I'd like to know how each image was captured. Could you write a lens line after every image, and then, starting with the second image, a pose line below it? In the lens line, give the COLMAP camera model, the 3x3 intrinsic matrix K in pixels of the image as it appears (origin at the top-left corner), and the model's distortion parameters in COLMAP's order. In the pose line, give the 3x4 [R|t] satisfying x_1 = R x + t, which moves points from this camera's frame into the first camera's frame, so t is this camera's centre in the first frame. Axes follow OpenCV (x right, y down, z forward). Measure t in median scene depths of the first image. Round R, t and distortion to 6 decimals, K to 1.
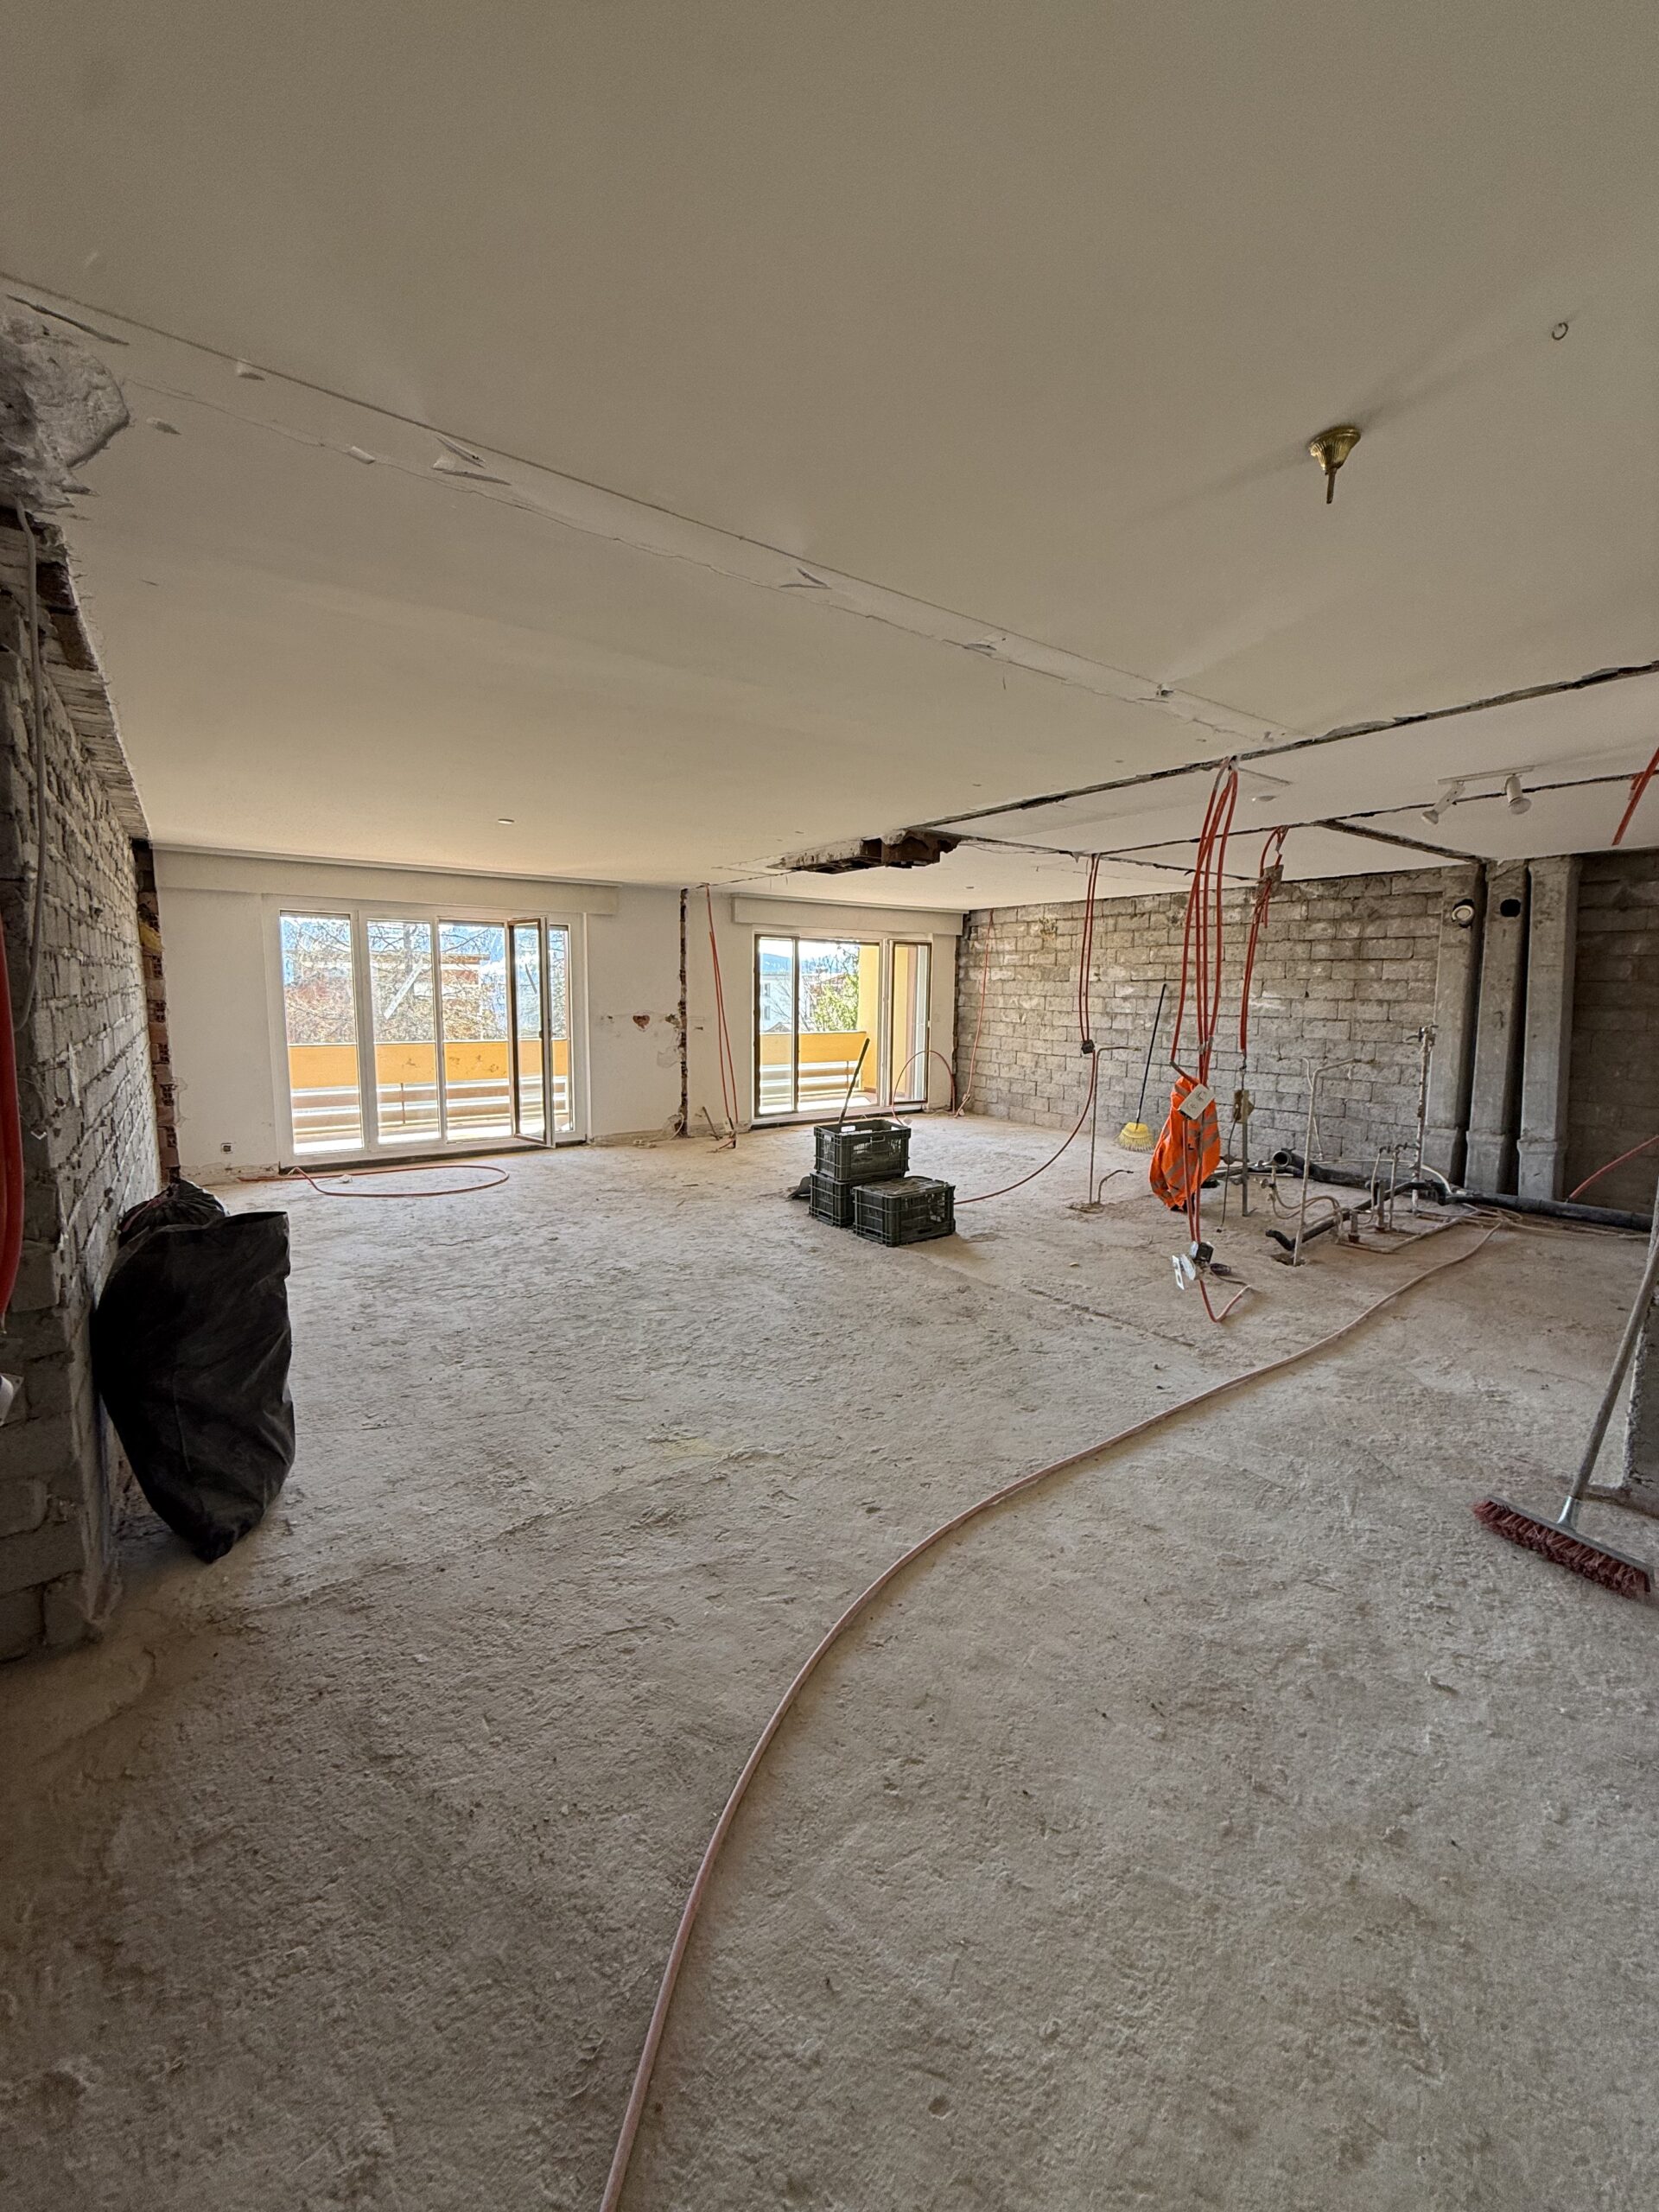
lens RADIAL K [[882.4, 0, 825.0], [0, 882.4, 1096.7], [0, 0, 1]] dist [-0.002028, 0.000042]
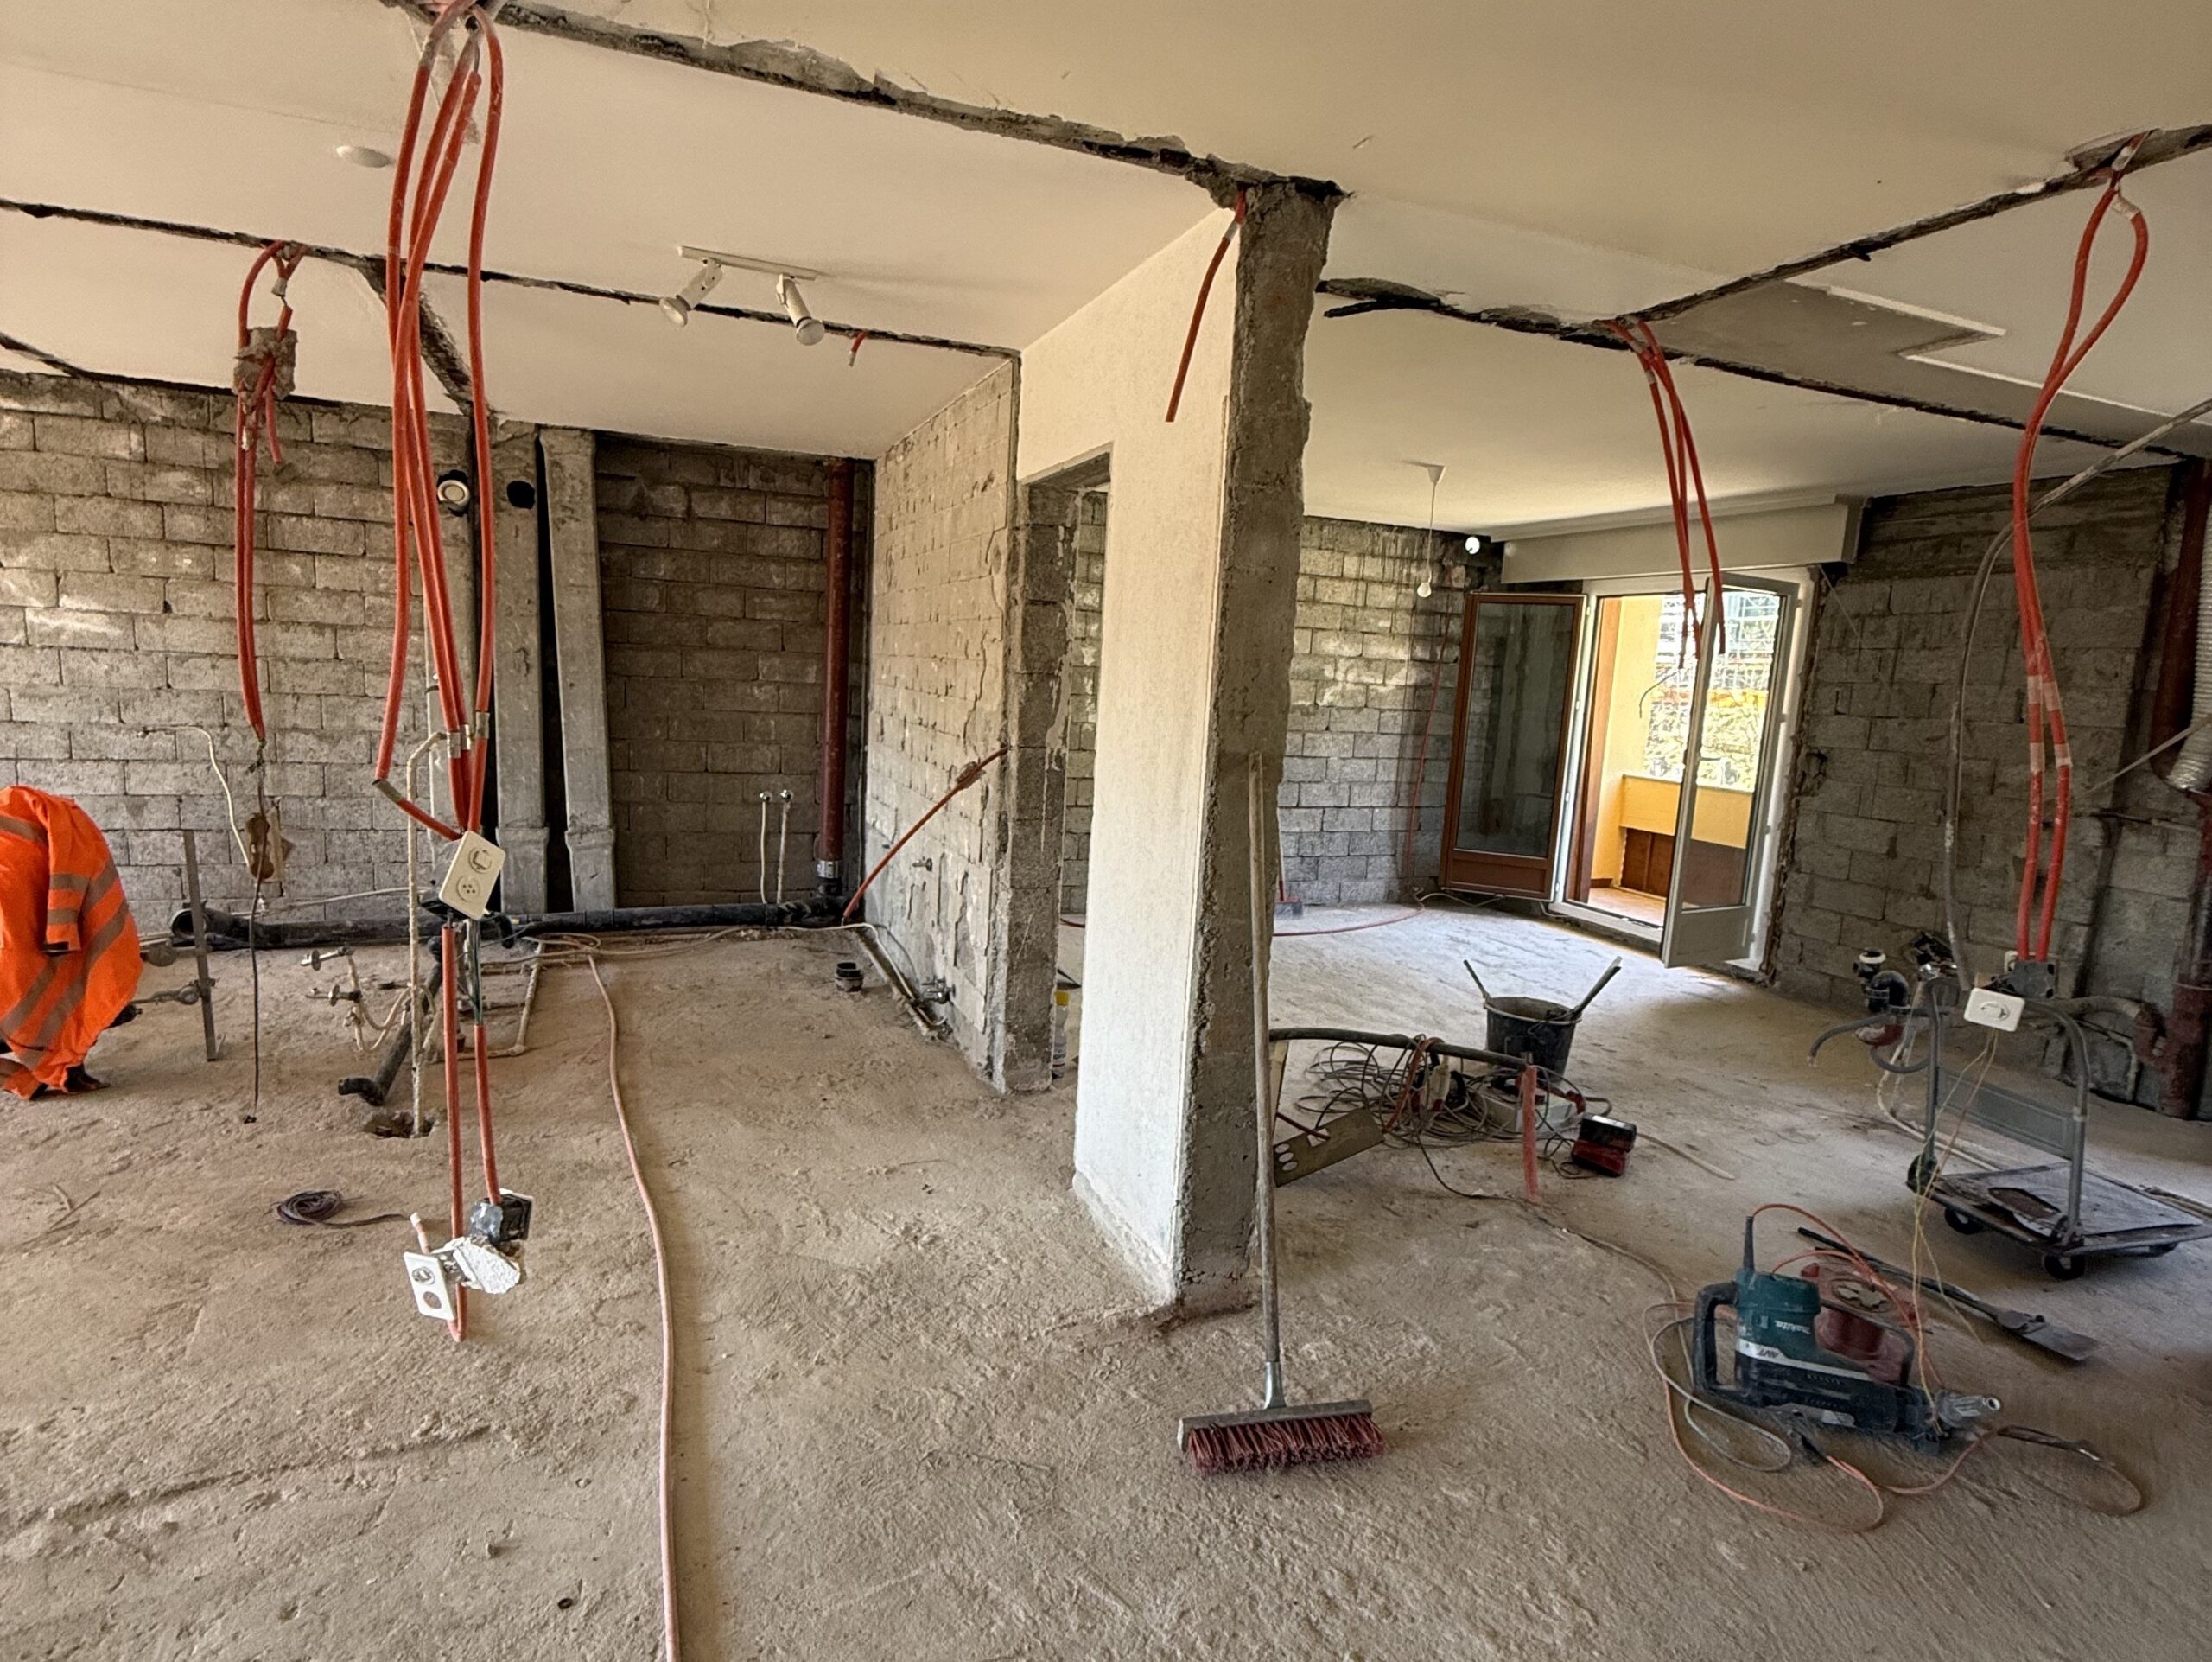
lens RADIAL K [[1166.3, 0, 1102.4], [0, 1166.3, 844.0], [0, 0, 1]] dist [-0.000495, 0.000078]
pose [[0.243678, -0.142672, 0.959305, -0.010566], [0.066287, 0.989258, 0.130289, -0.035758], [-0.967588, 0.031841, 0.250518, 0.351658]]
